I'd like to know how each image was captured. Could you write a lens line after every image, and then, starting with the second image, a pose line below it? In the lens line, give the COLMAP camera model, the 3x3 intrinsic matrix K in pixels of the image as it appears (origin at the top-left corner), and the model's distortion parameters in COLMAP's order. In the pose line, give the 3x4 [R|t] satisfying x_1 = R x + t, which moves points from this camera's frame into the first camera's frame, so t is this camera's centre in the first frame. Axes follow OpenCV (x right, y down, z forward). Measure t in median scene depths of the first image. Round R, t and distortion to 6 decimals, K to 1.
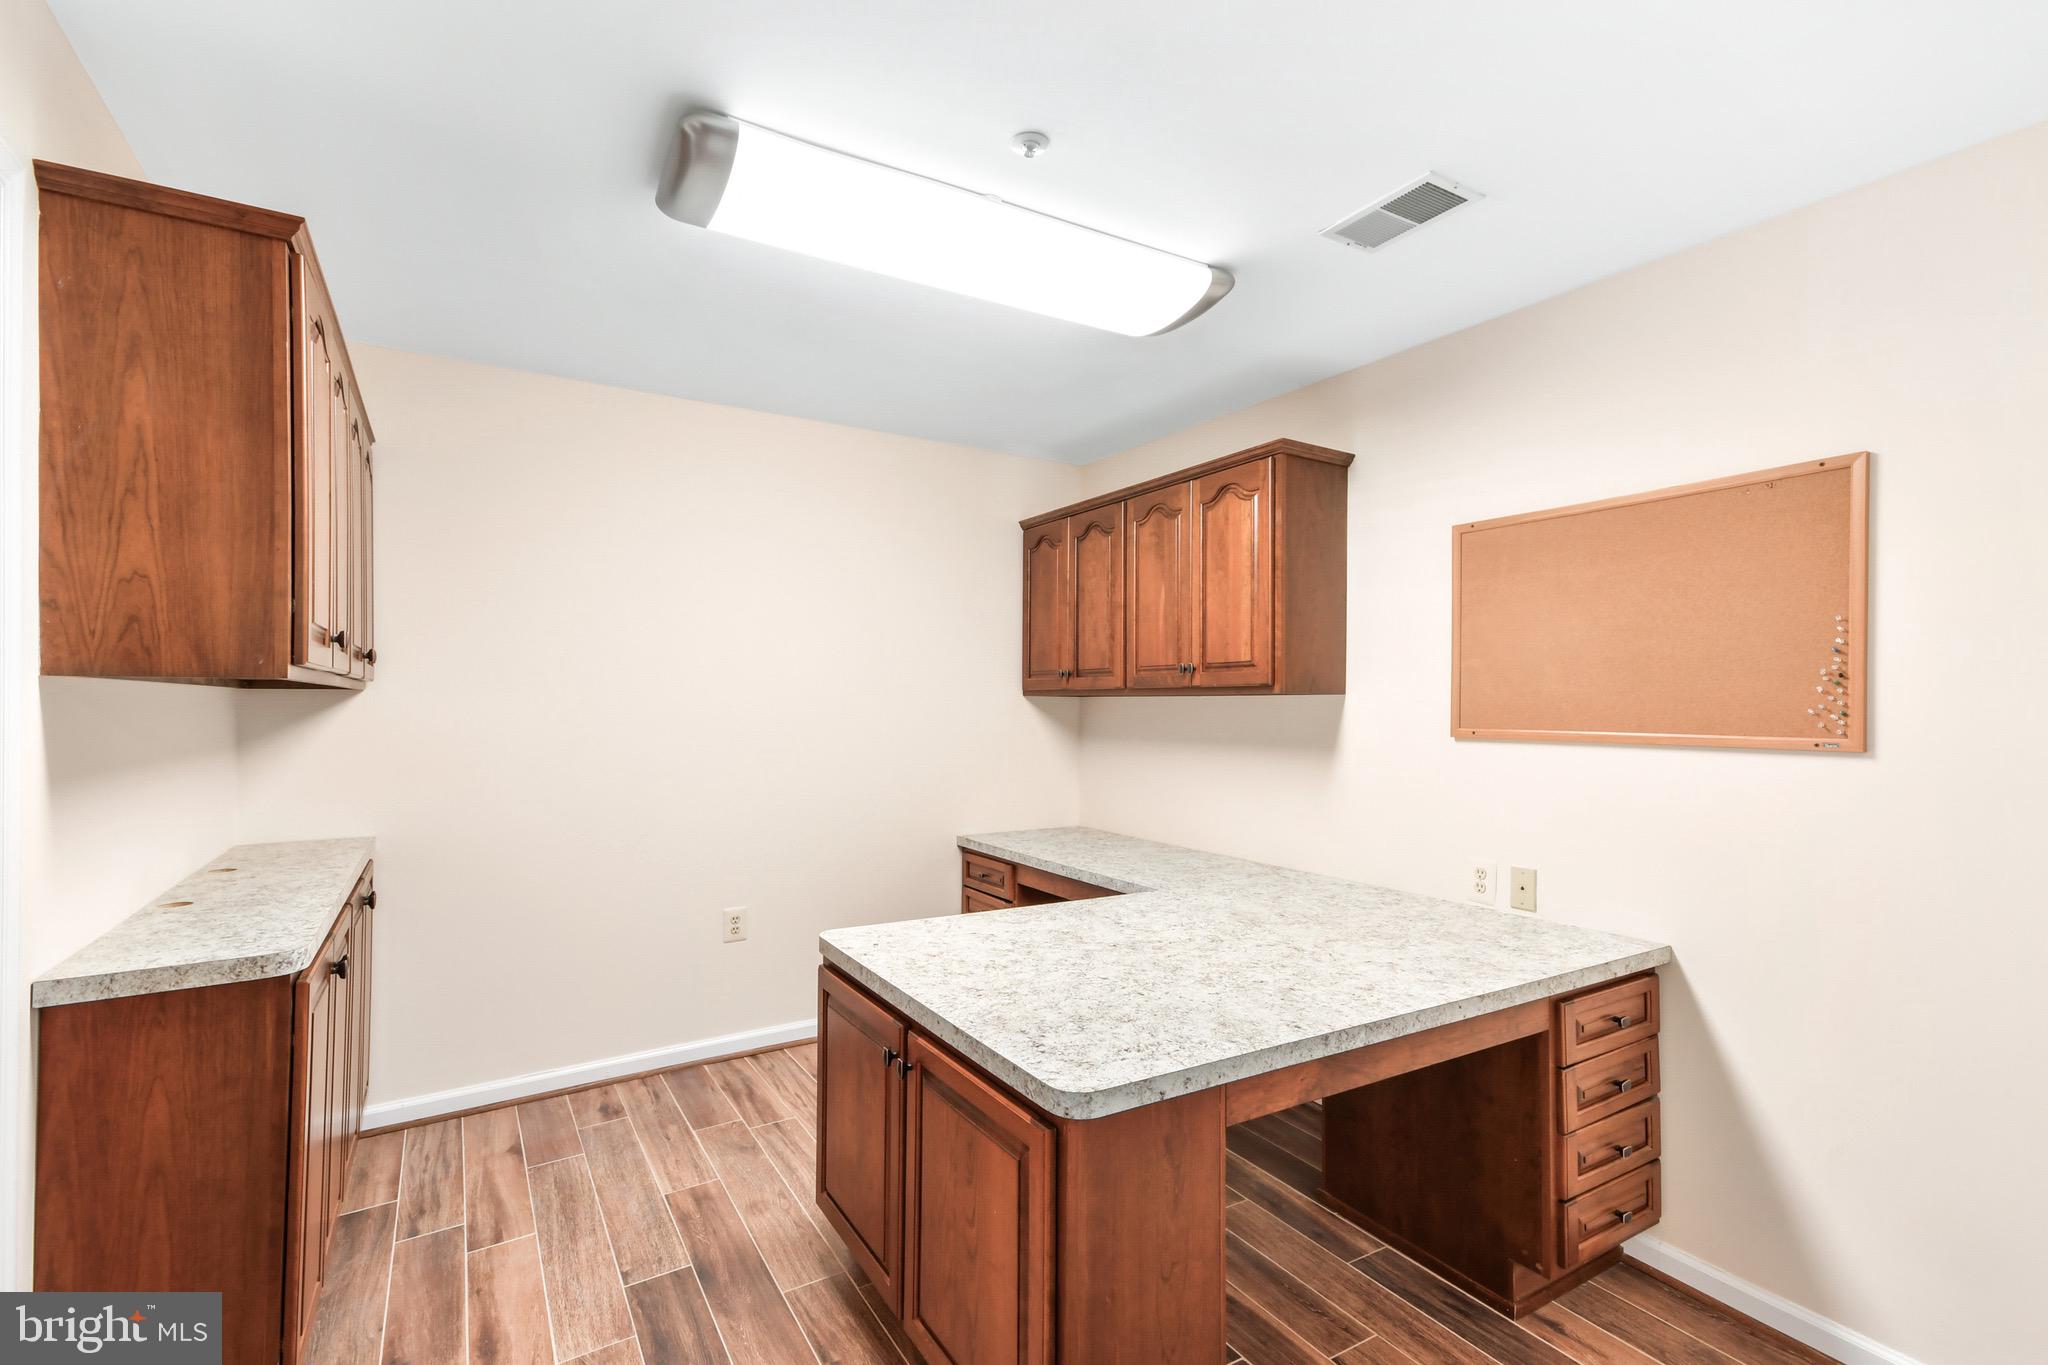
lens RADIAL K [[939.7, 0, 1018.0], [0, 939.7, 710.8], [0, 0, 1]] dist [0.003387, 0.000196]
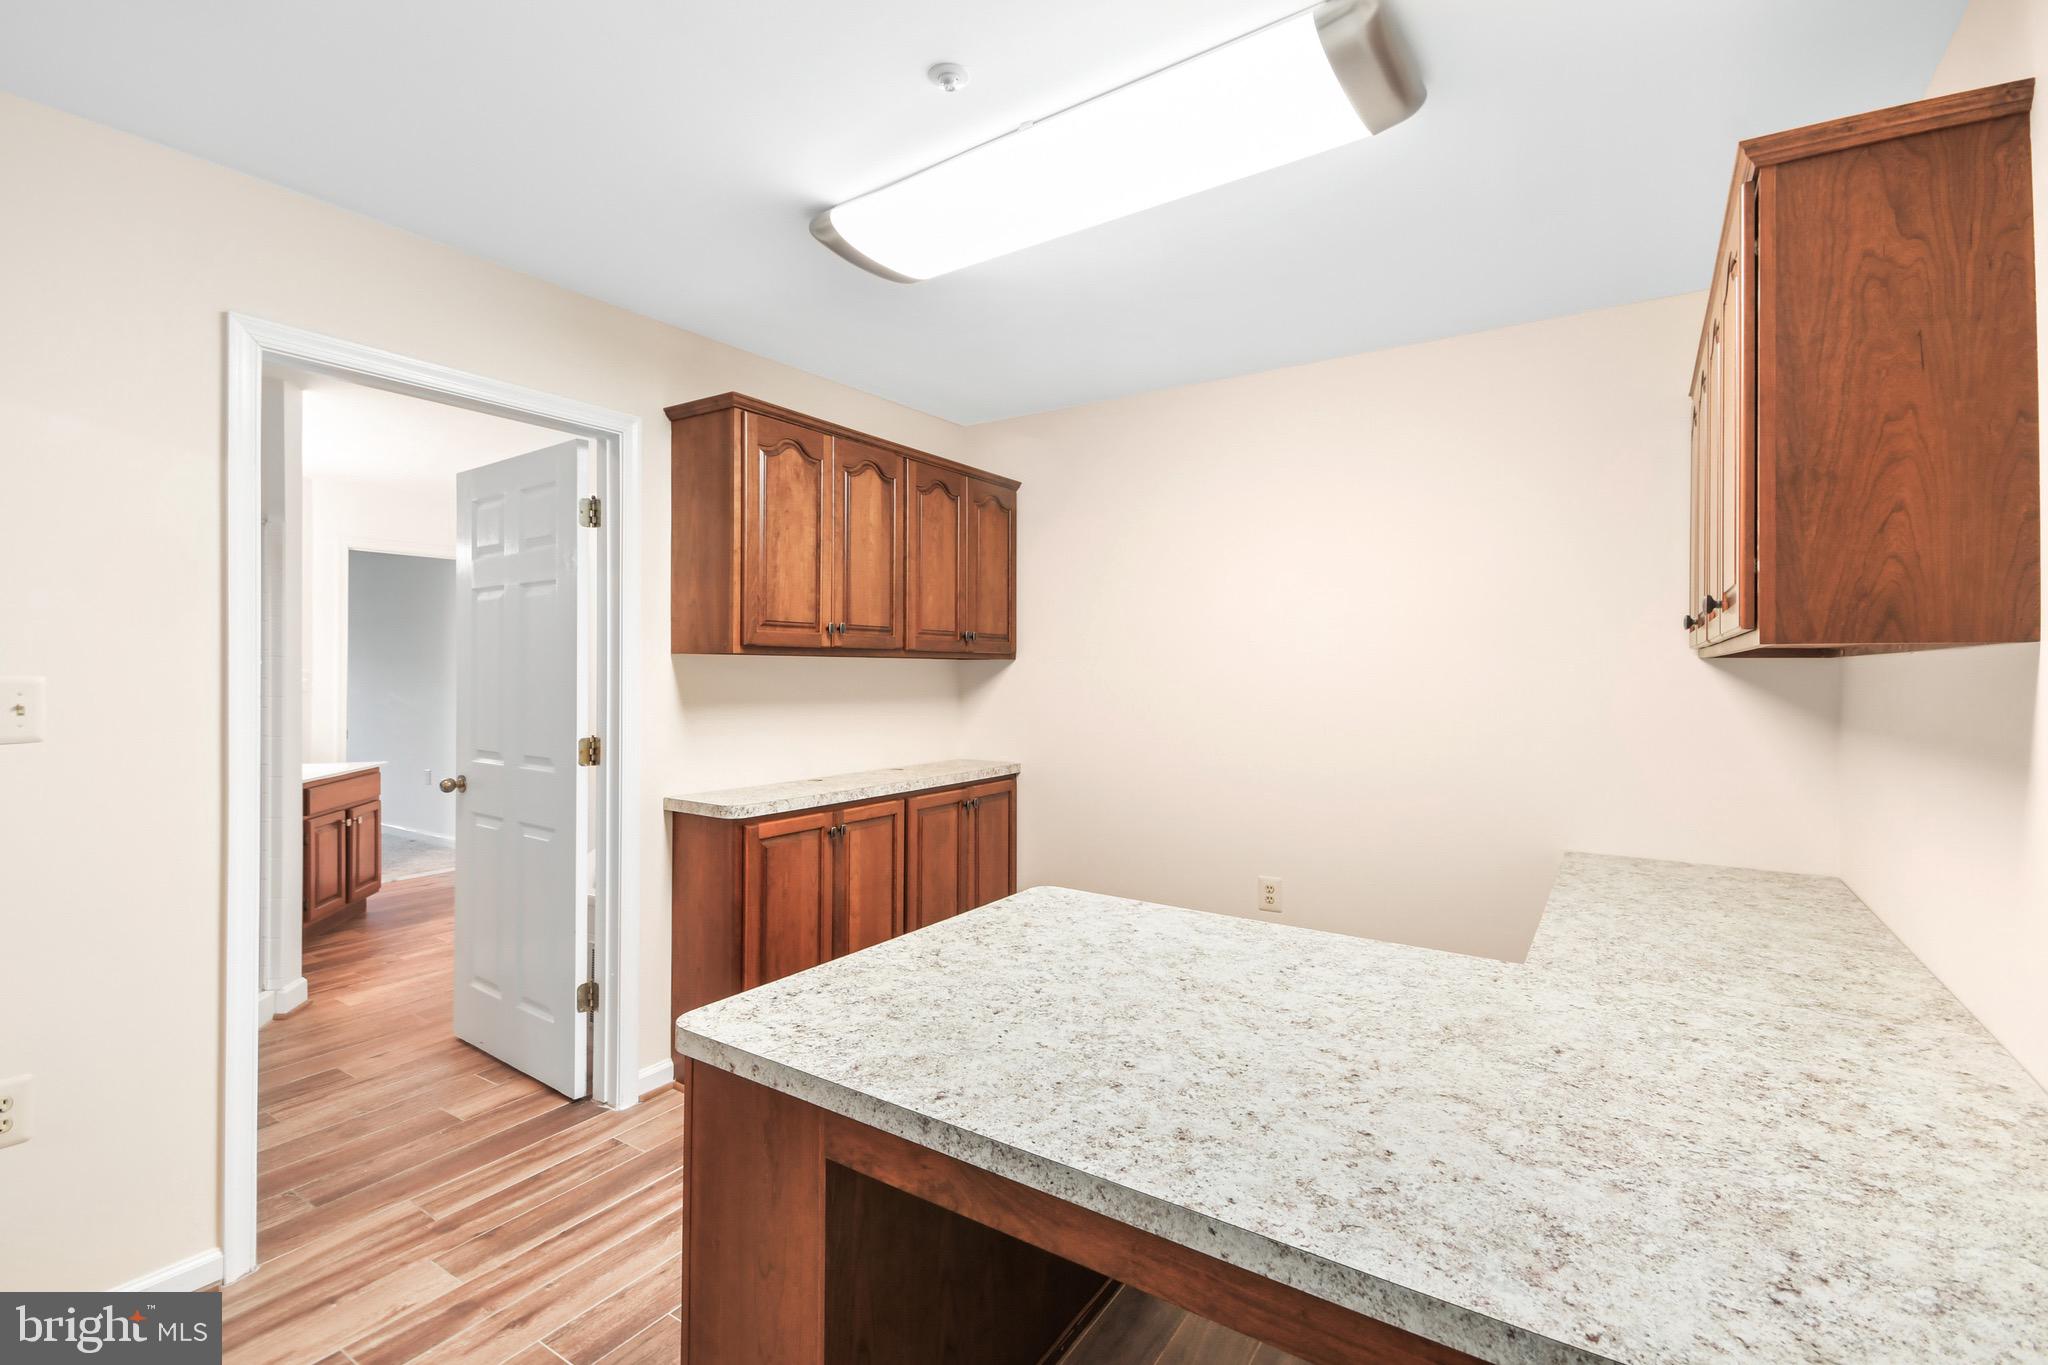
lens RADIAL K [[916.4, 0, 1016.7], [0, 916.4, 683.9], [0, 0, 1]] dist [0.002540, -0.000362]
pose [[0.427206, 0.013651, -0.904051, 0.855610], [-0.010976, 0.999891, 0.009912, -0.001021], [0.904088, 0.005689, 0.427309, 0.647952]]
